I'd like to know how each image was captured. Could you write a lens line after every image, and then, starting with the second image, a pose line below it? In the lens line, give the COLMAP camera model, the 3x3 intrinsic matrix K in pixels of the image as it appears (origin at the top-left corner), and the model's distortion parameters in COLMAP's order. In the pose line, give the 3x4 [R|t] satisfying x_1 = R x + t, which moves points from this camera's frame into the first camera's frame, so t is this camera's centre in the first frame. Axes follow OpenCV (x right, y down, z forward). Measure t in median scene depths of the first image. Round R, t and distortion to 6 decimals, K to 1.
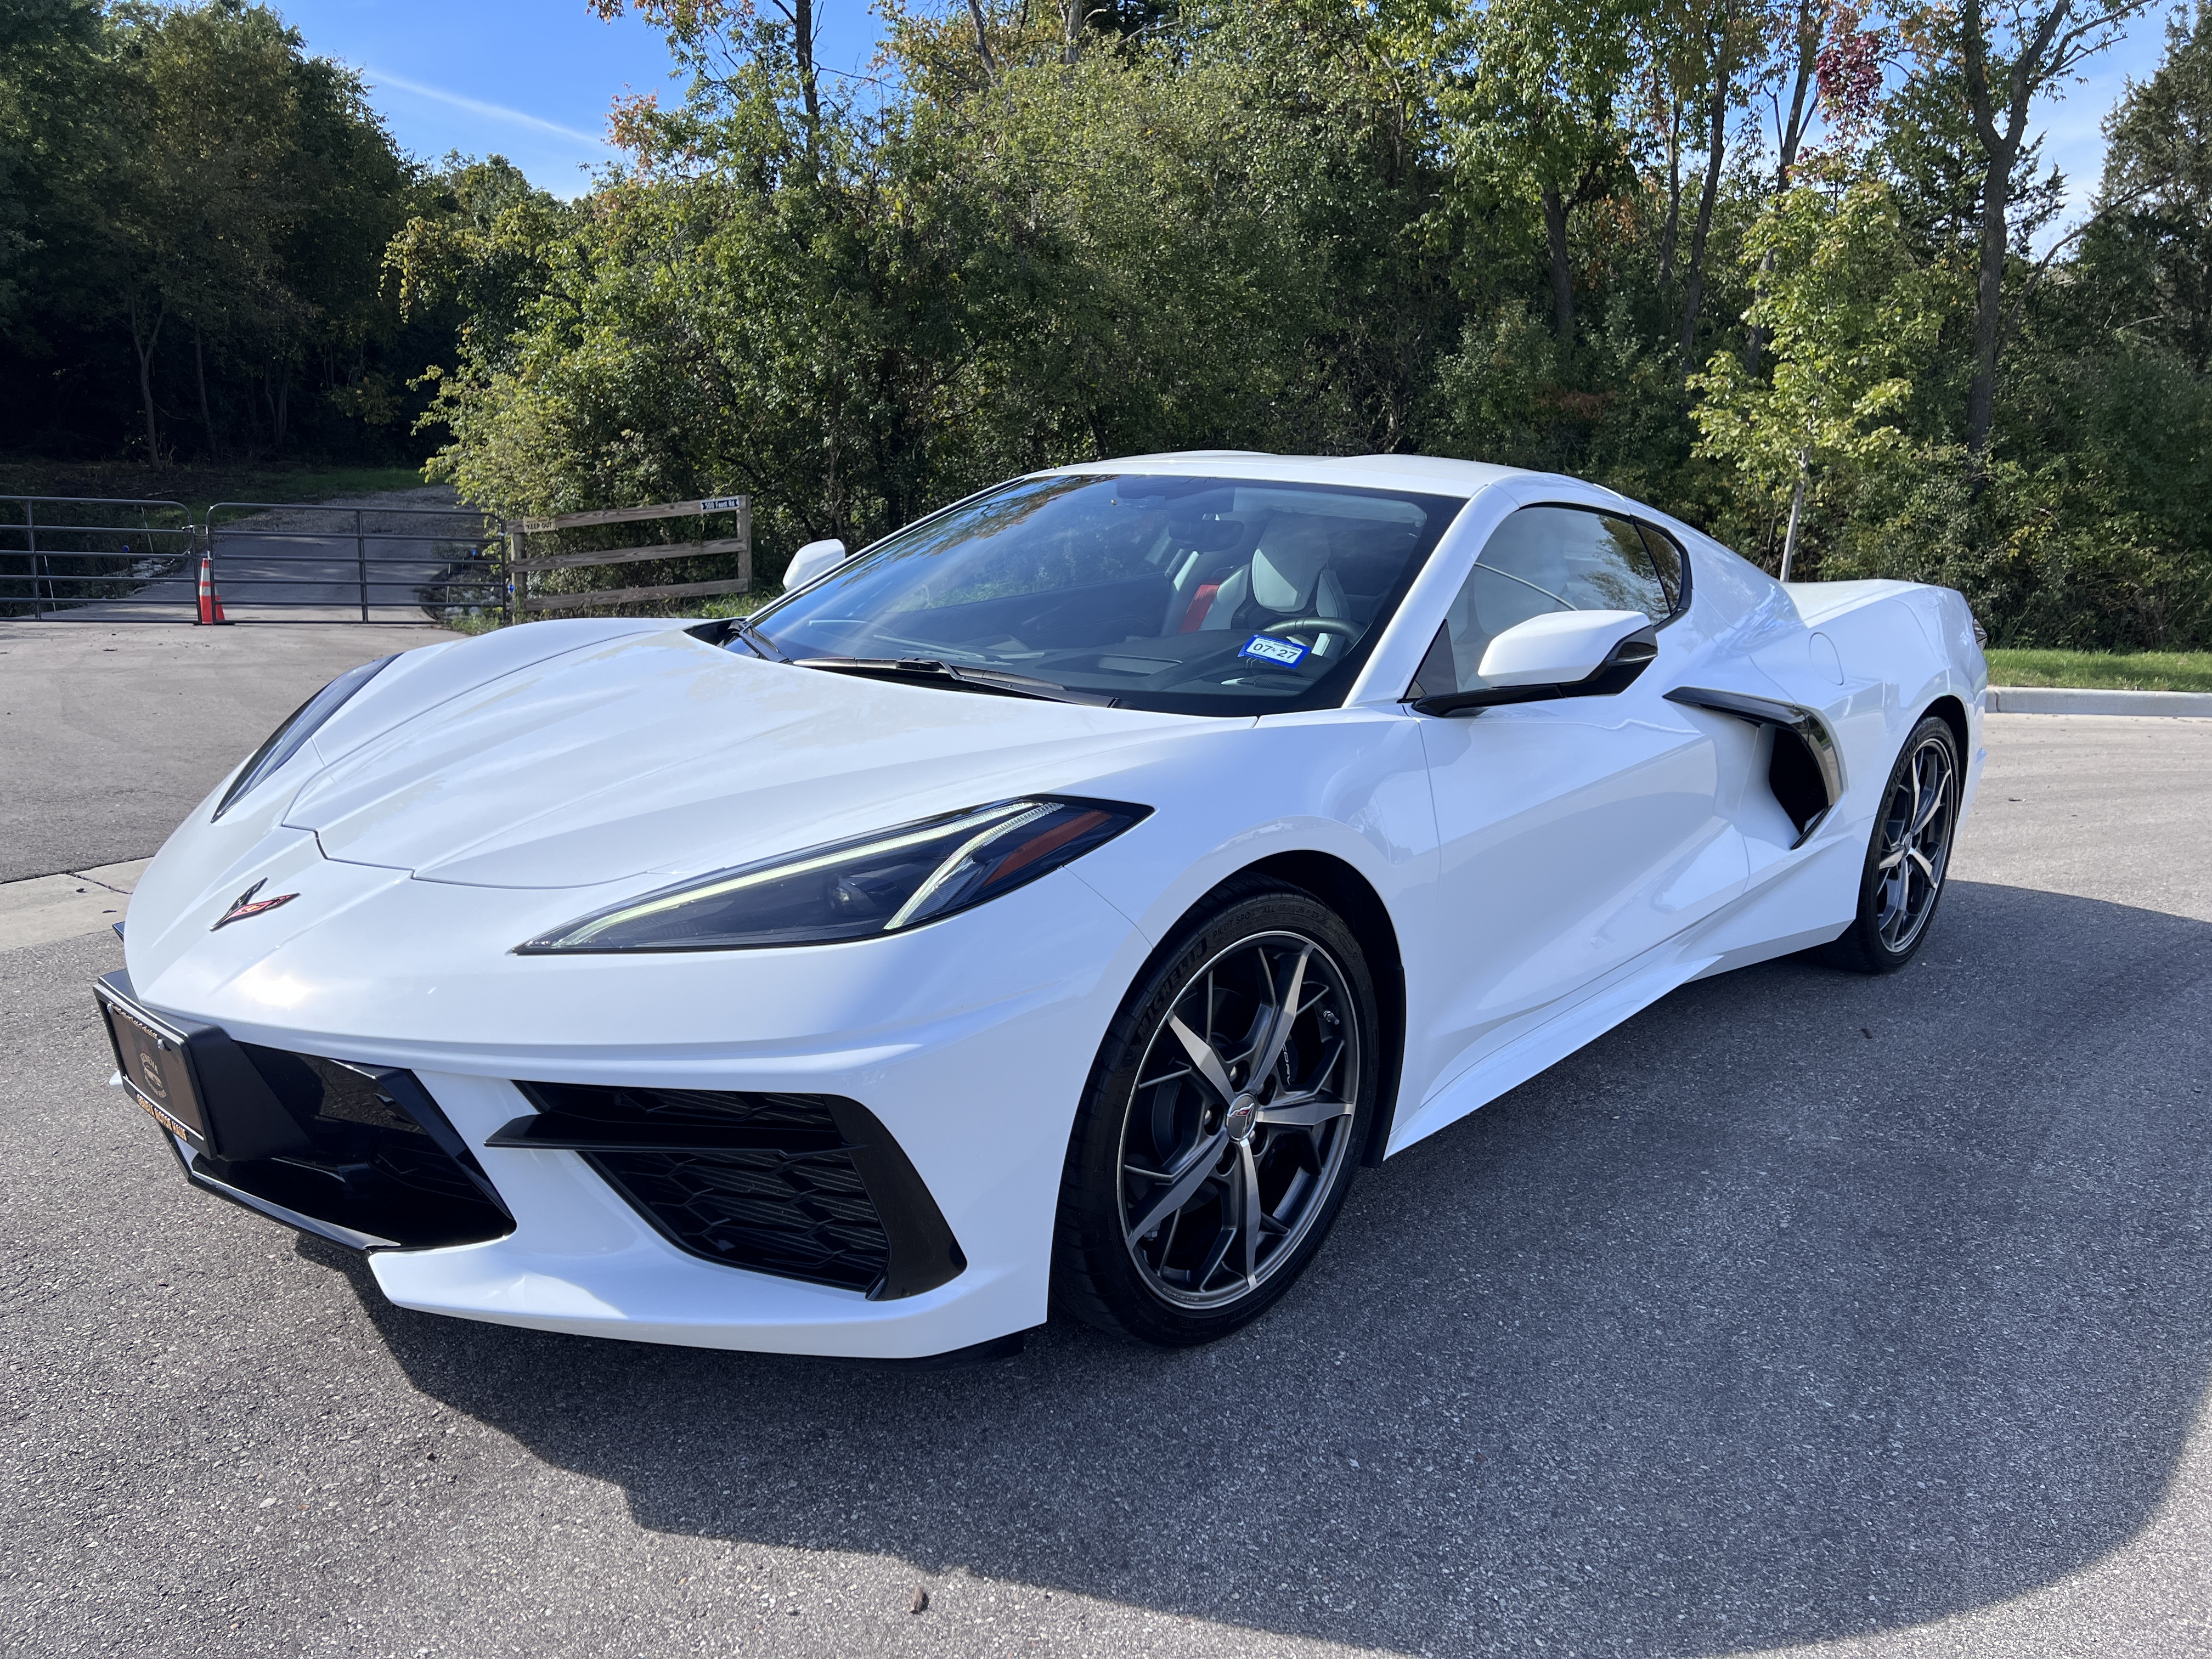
lens RADIAL K [[1681.5, 0, 1106.0], [0, 1681.5, 829.5], [0, 0, 1]] dist [0.024869, -0.015523]
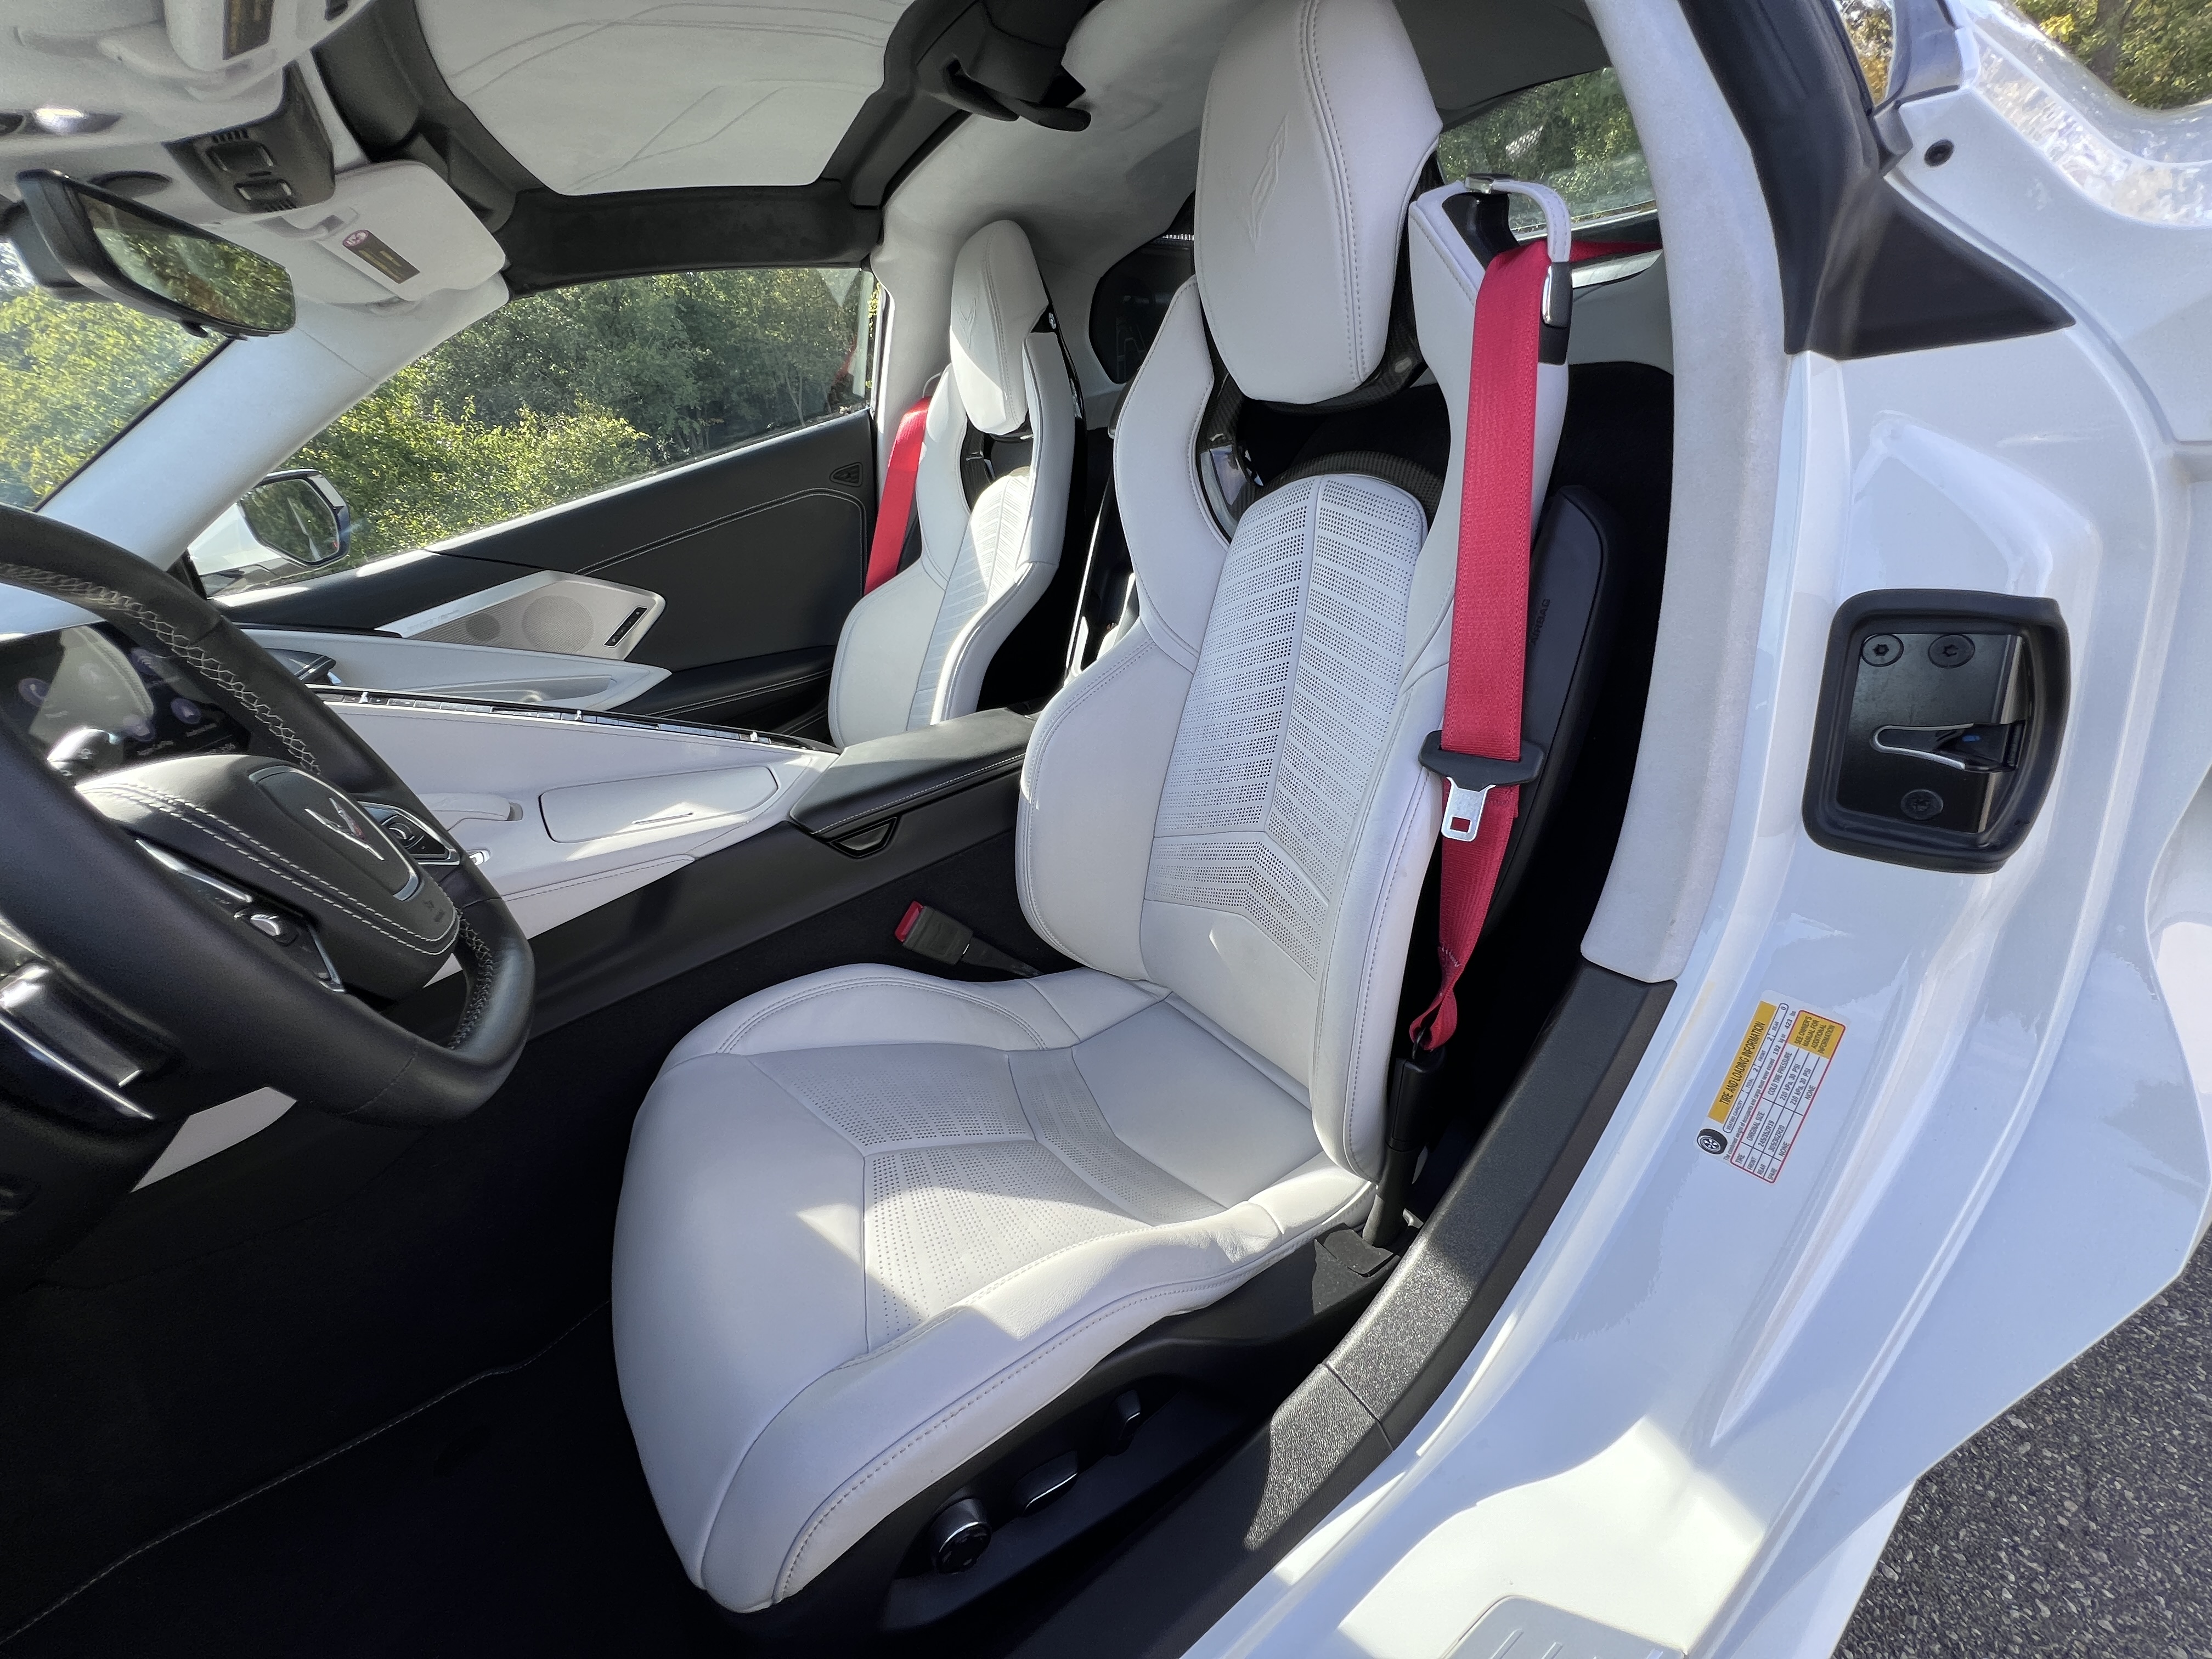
lens RADIAL K [[888.5, 0, 1108.2], [0, 888.5, 825.3], [0, 0, 1]] dist [-0.002844, 0.000119]
pose [[0.946128, -0.087947, -0.311619, 0.045936], [0.165698, 0.958350, 0.232616, -0.013732], [0.278182, -0.271719, 0.921294, 0.149868]]
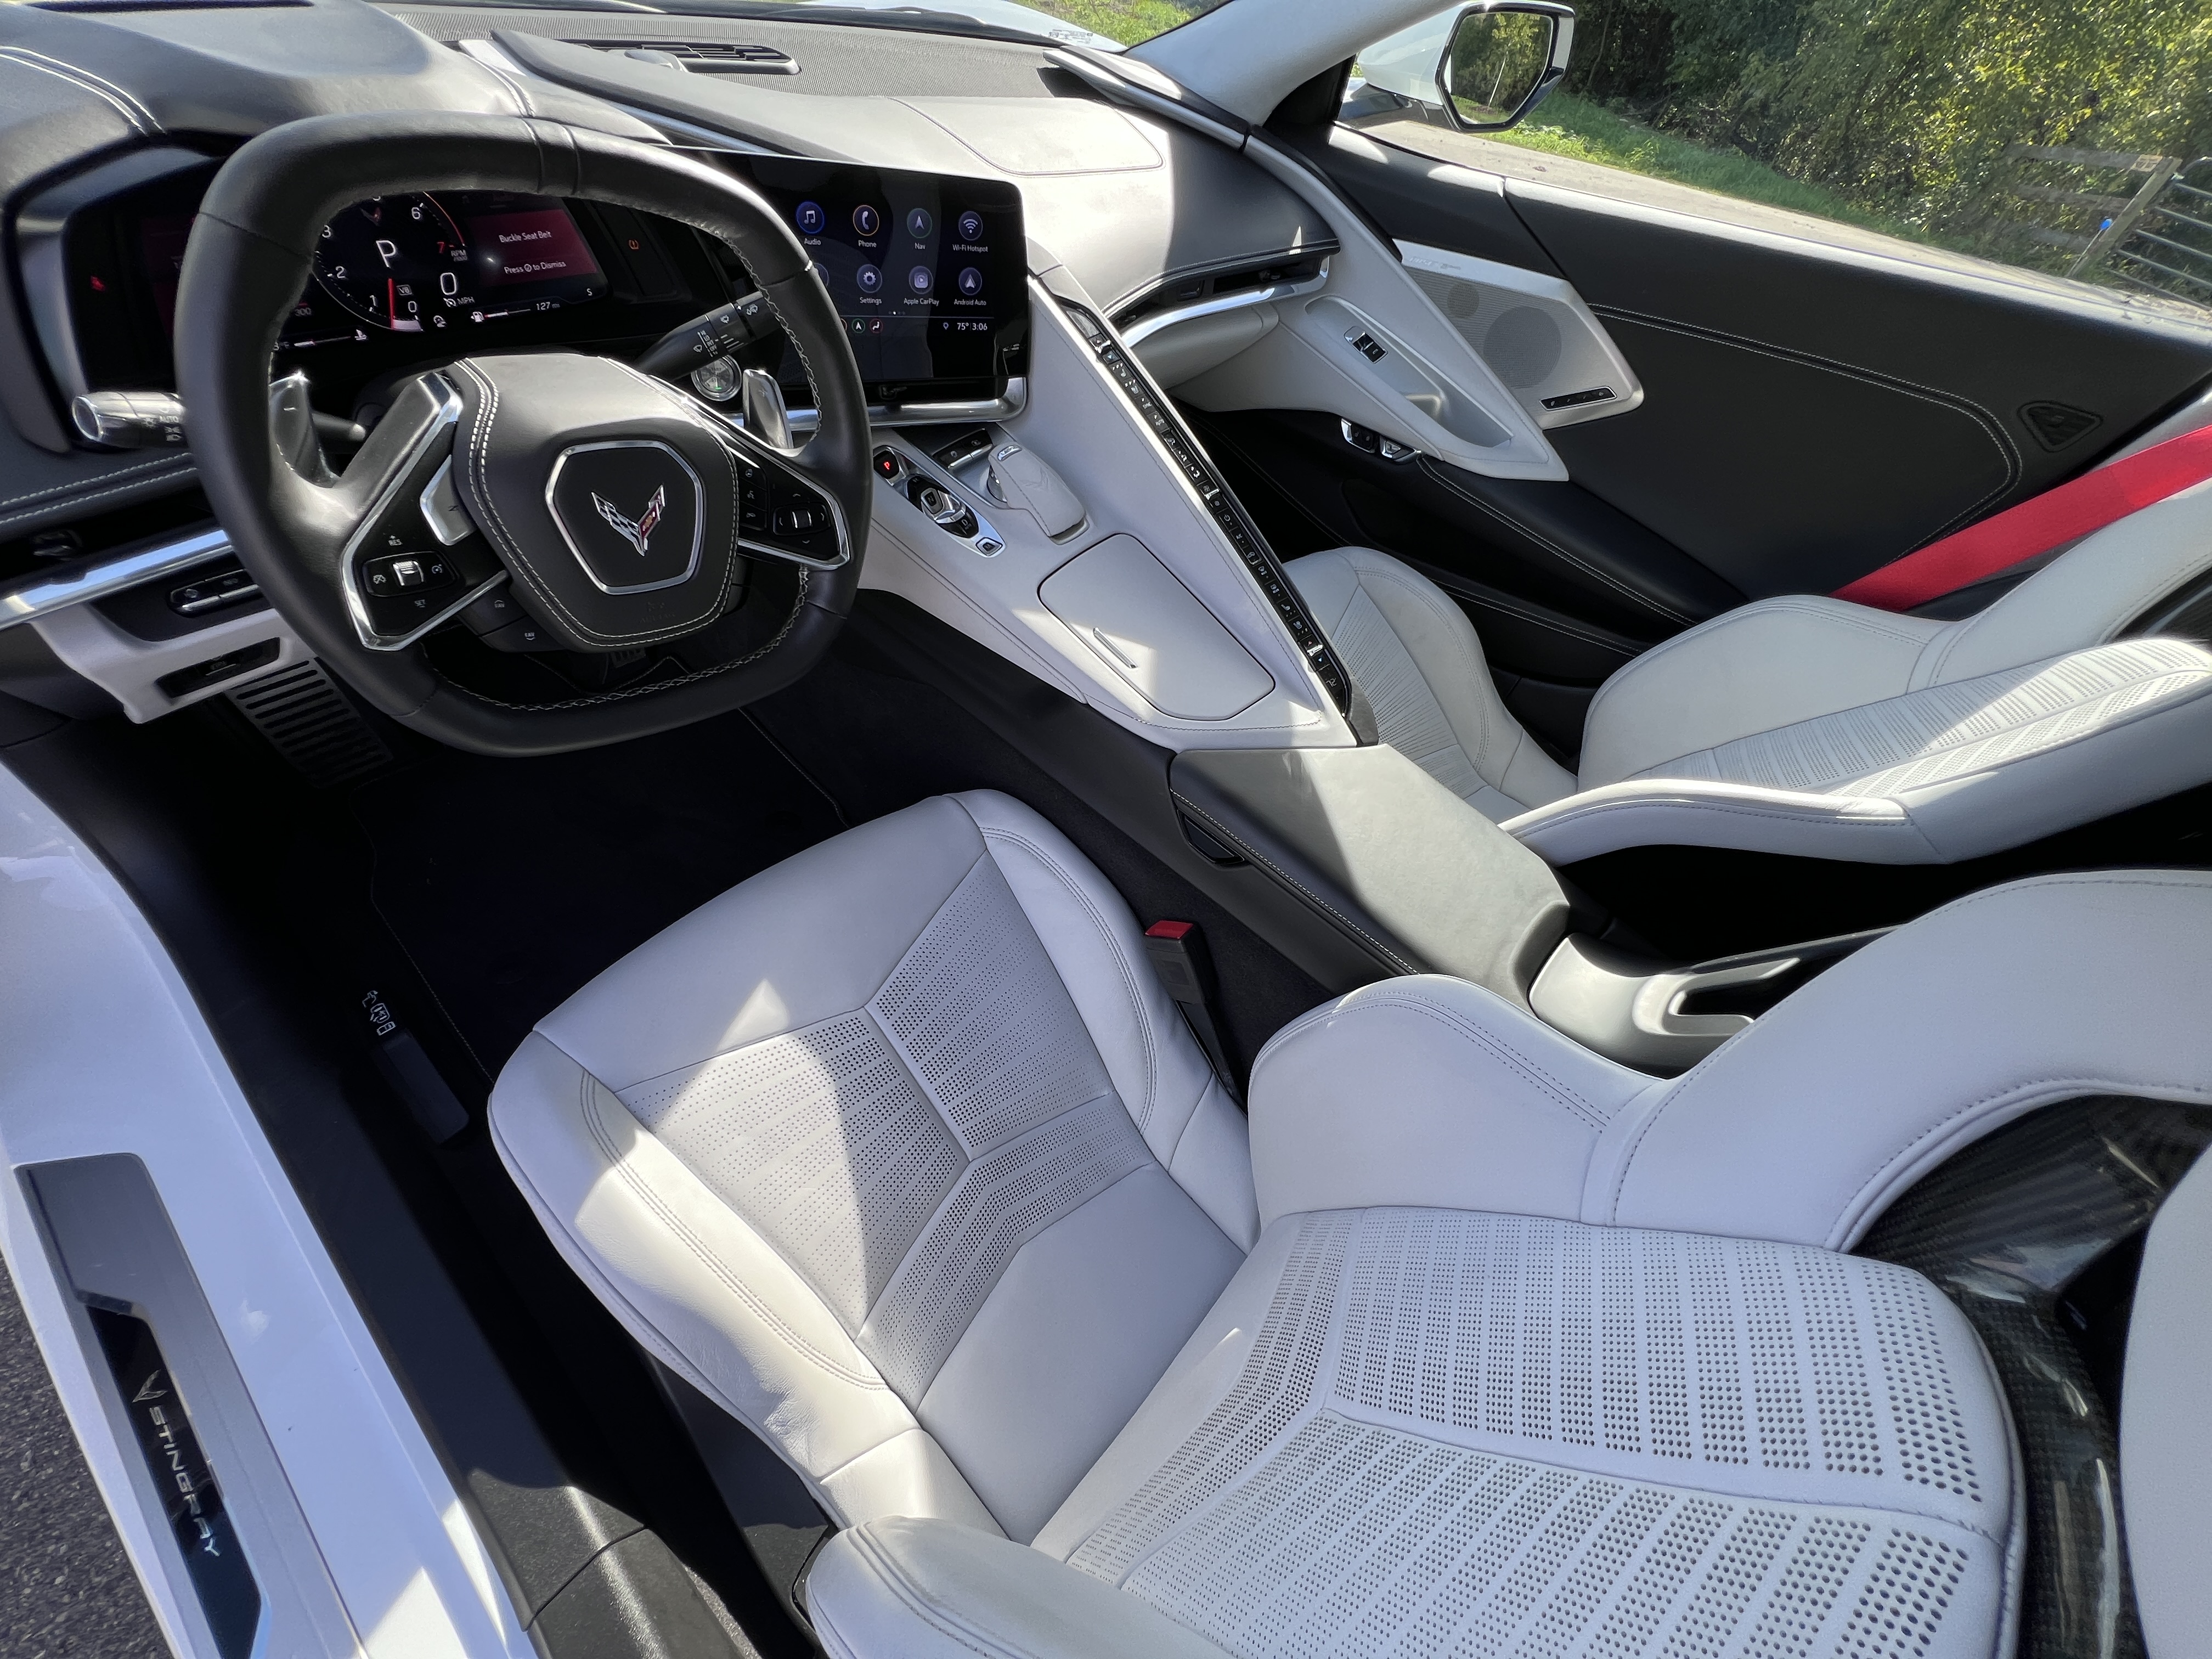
lens RADIAL K [[888.5, 0, 1108.2], [0, 888.5, 825.3], [0, 0, 1]] dist [-0.002844, 0.000119]
pose [[0.005709, 0.717217, -0.696827, 0.045270], [-0.341466, 0.656351, 0.672759, -0.035155], [0.939877, 0.234102, 0.248652, 0.185465]]
